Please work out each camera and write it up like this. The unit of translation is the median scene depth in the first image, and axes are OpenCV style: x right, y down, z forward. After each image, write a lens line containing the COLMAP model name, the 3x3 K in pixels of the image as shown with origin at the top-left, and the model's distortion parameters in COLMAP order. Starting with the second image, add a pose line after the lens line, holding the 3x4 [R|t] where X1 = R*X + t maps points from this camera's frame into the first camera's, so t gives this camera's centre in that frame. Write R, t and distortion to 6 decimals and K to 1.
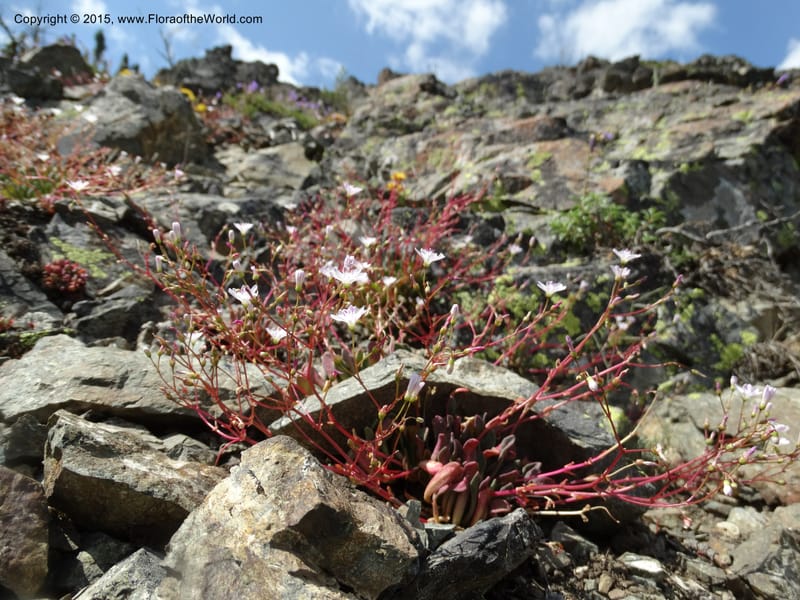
lens RADIAL K [[568.8, 0, 400.1], [0, 568.8, 298.6], [0, 0, 1]] dist [0.019158, -0.021883]
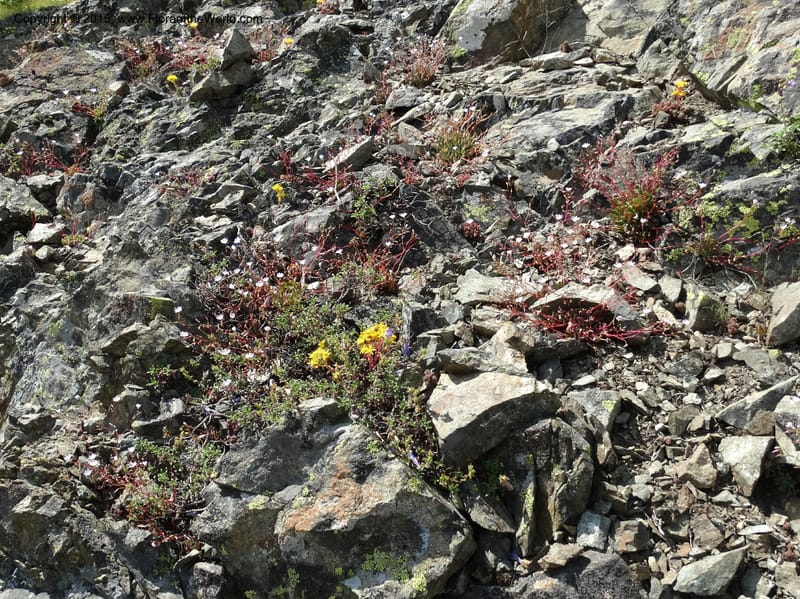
lens RADIAL K [[568.8, 0, 400.7], [0, 568.8, 297.5], [0, 0, 1]] dist [0.019158, -0.021883]
pose [[0.768334, 0.028321, -0.639422, 0.555620], [0.192887, 0.942330, 0.273511, -0.373158], [0.610293, -0.333484, 0.718562, -0.767080]]
